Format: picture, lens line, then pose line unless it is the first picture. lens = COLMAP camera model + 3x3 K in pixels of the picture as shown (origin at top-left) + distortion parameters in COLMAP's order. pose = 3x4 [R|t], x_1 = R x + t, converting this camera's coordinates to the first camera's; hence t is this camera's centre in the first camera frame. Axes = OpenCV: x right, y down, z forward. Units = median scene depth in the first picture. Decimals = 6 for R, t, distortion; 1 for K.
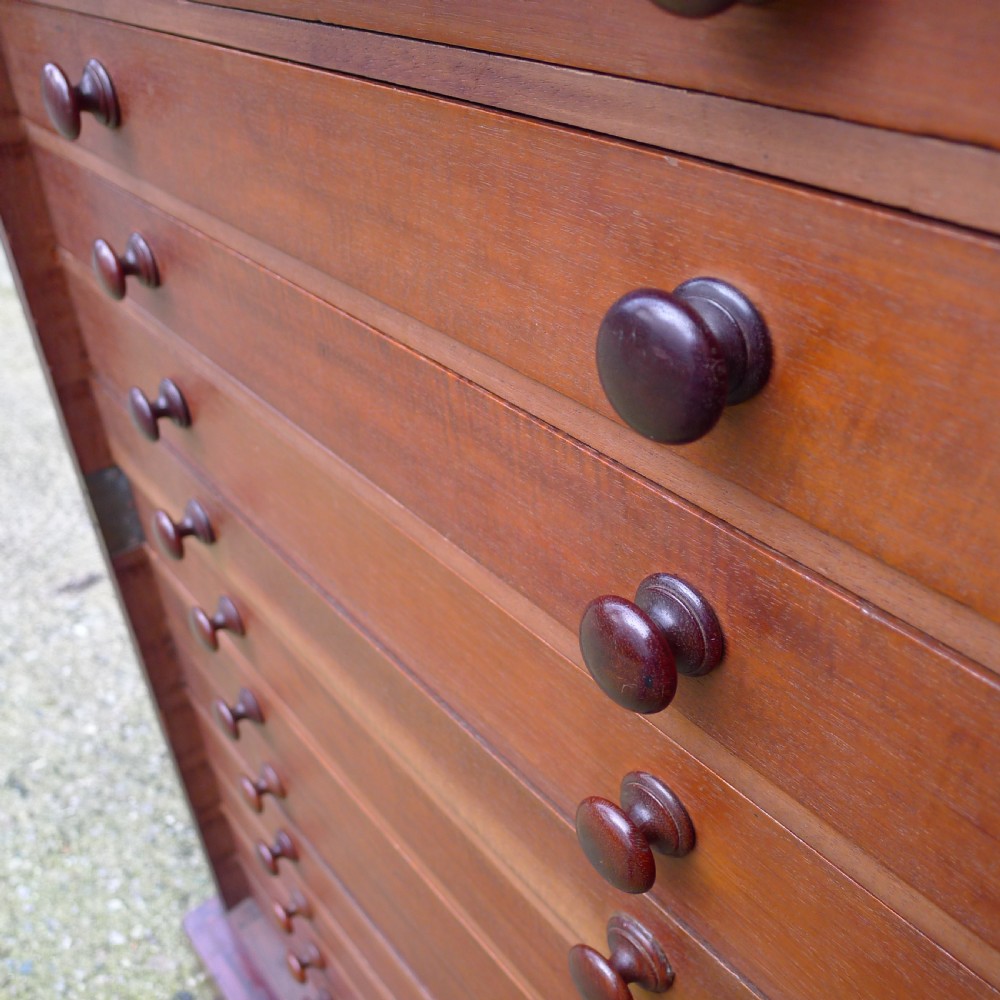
lens RADIAL K [[946.4, 0, 505.9], [0, 946.4, 495.9], [0, 0, 1]] dist [-0.045151, 0.000000]
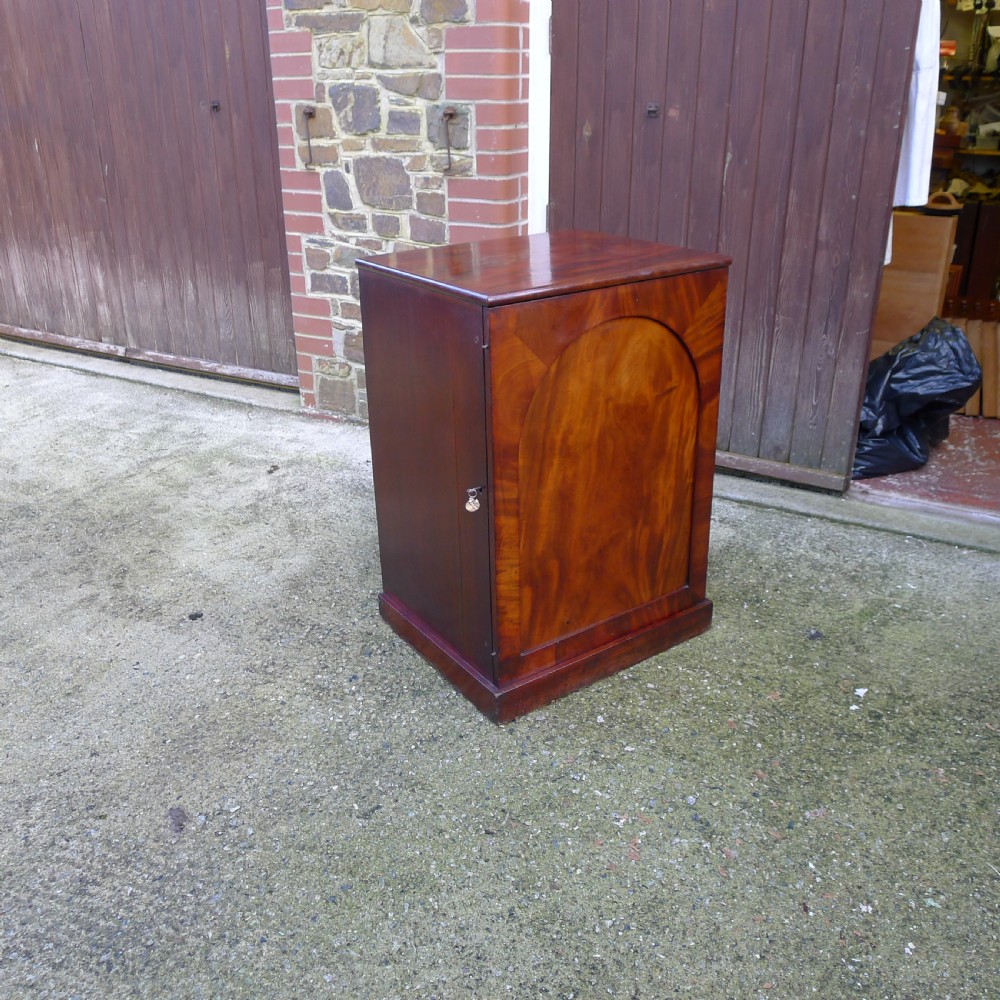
lens RADIAL K [[946.4, 0, 500.6], [0, 946.4, 499.0], [0, 0, 1]] dist [-0.045151, 0.000000]
pose [[0.098764, -0.405716, 0.908647, -2.058436], [0.585327, 0.762131, 0.276675, -0.496632], [-0.804760, 0.504530, 0.312748, 0.028413]]
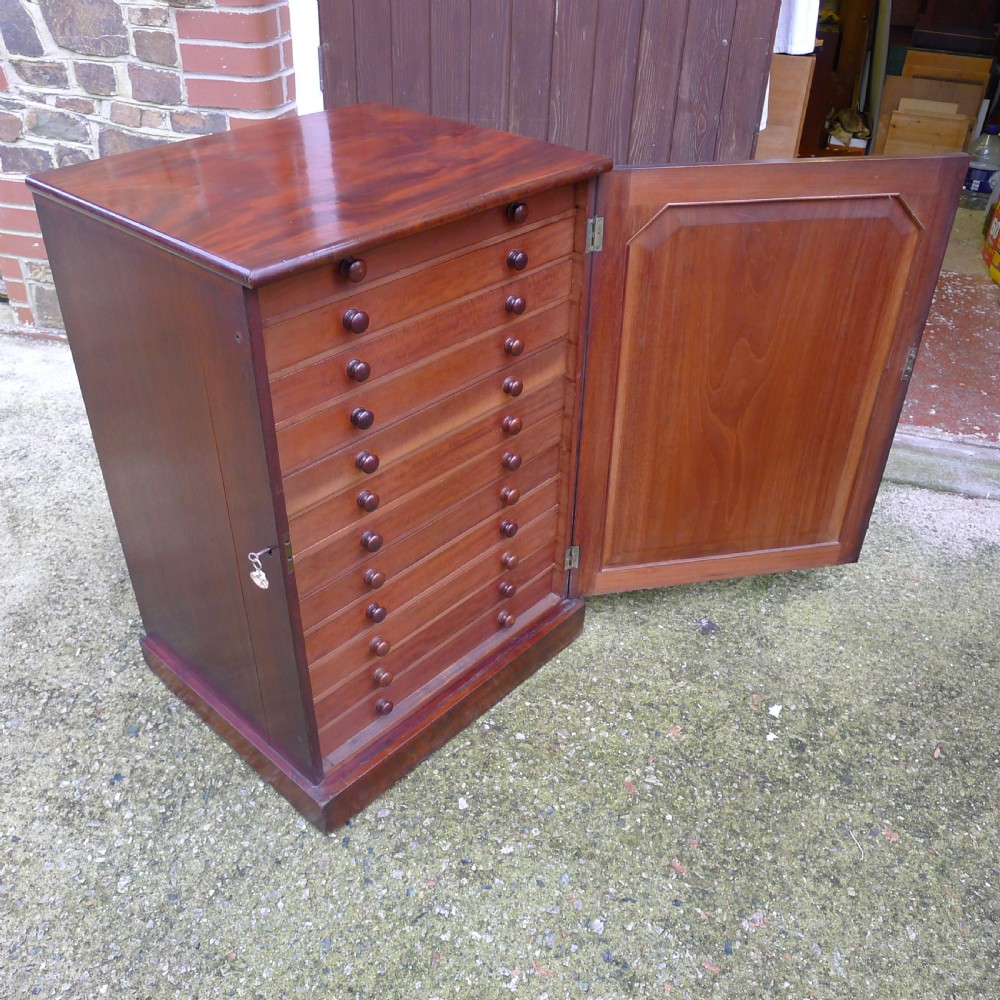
lens RADIAL K [[946.4, 0, 489.7], [0, 946.4, 505.7], [0, 0, 1]] dist [-0.045151, 0.000000]
pose [[-0.118741, -0.567268, 0.814928, -1.314042], [0.558892, 0.640187, 0.527067, -0.541374], [-0.820695, 0.518042, 0.241025, 0.078545]]
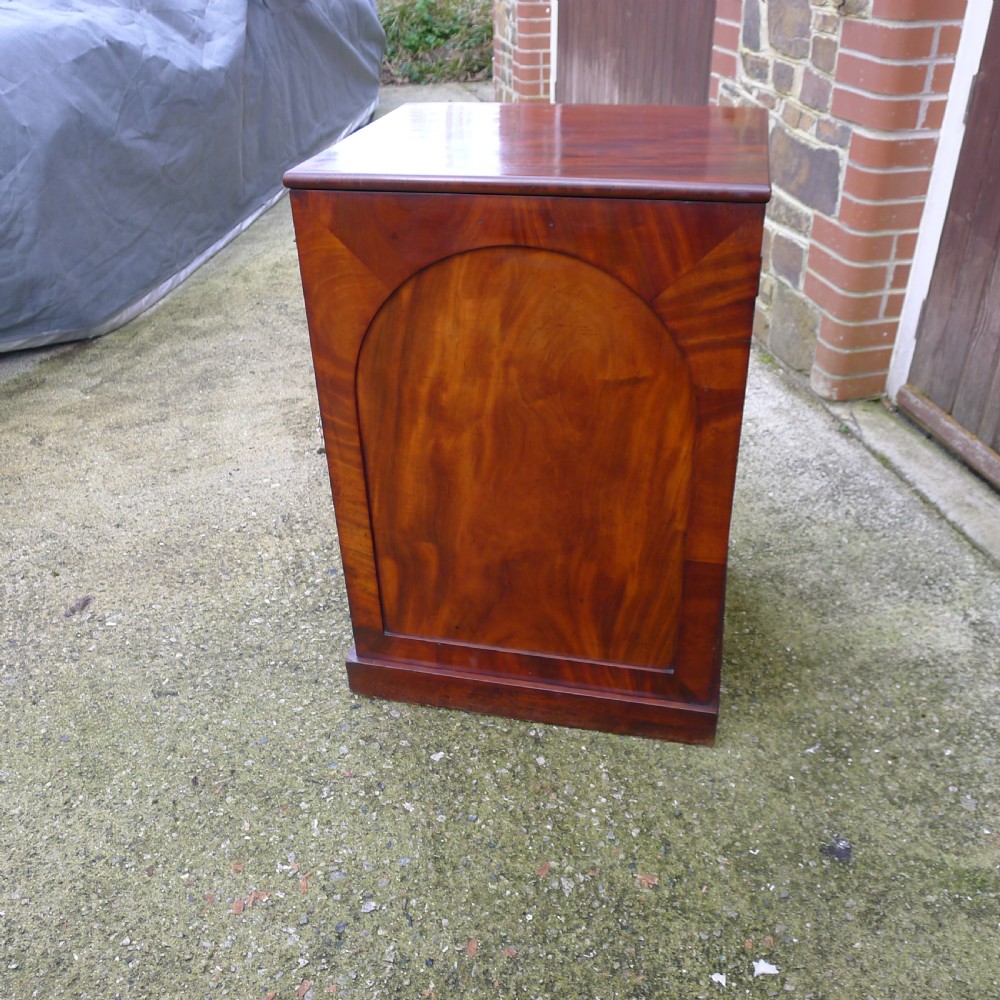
lens RADIAL K [[946.4, 0, 497.9], [0, 946.4, 501.2], [0, 0, 1]] dist [-0.045151, 0.000000]
pose [[0.805759, -0.333596, 0.489353, -0.856957], [0.359867, 0.932021, 0.042816, 0.164970], [-0.470370, 0.141602, 0.871034, -0.804051]]
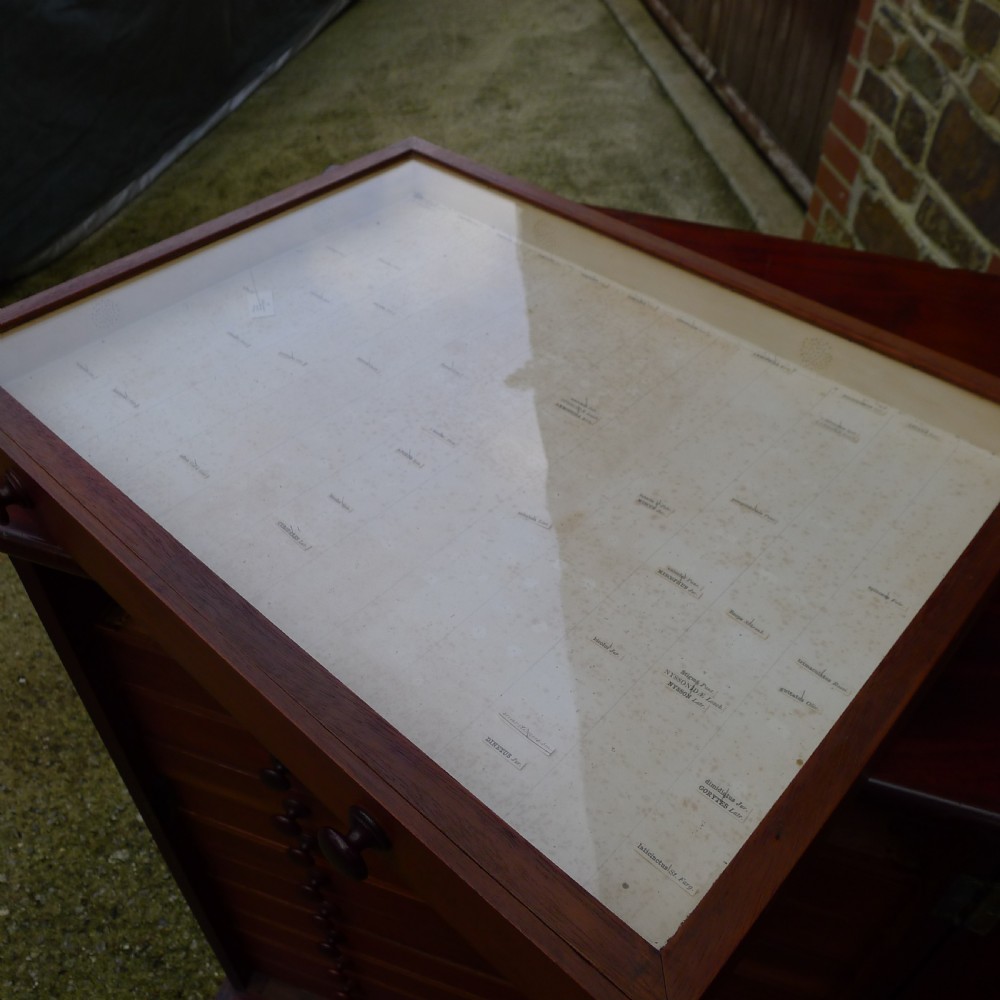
lens RADIAL K [[946.4, 0, 500.9], [0, 946.4, 499.8], [0, 0, 1]] dist [-0.045151, 0.000000]
pose [[0.857870, -0.344761, 0.381050, -0.226274], [0.282038, 0.935759, 0.211683, -0.346348], [-0.429552, -0.074126, 0.899995, -0.271639]]
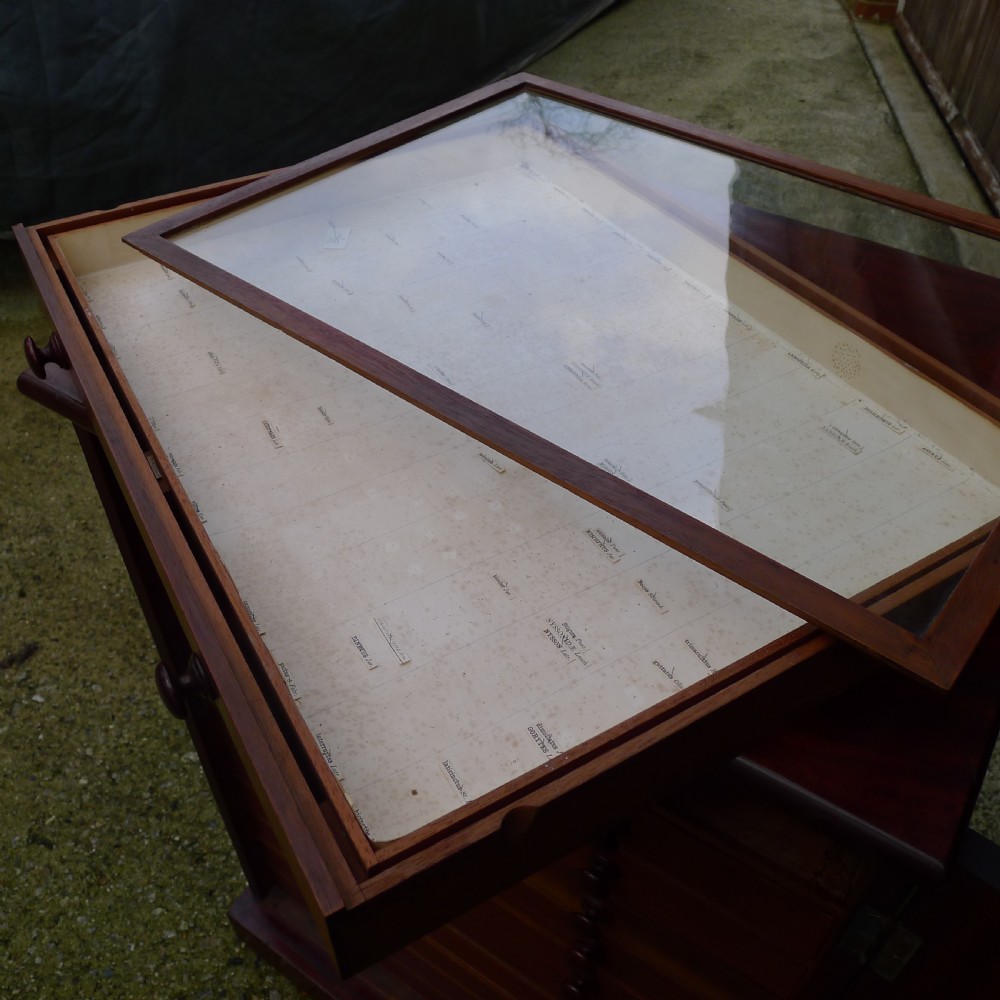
lens RADIAL K [[946.4, 0, 496.1], [0, 946.4, 502.9], [0, 0, 1]] dist [-0.045151, 0.000000]
pose [[0.964571, -0.172844, 0.199320, -0.121425], [0.142491, 0.977138, 0.157788, -0.281479], [-0.222036, -0.123797, 0.967148, -0.336697]]
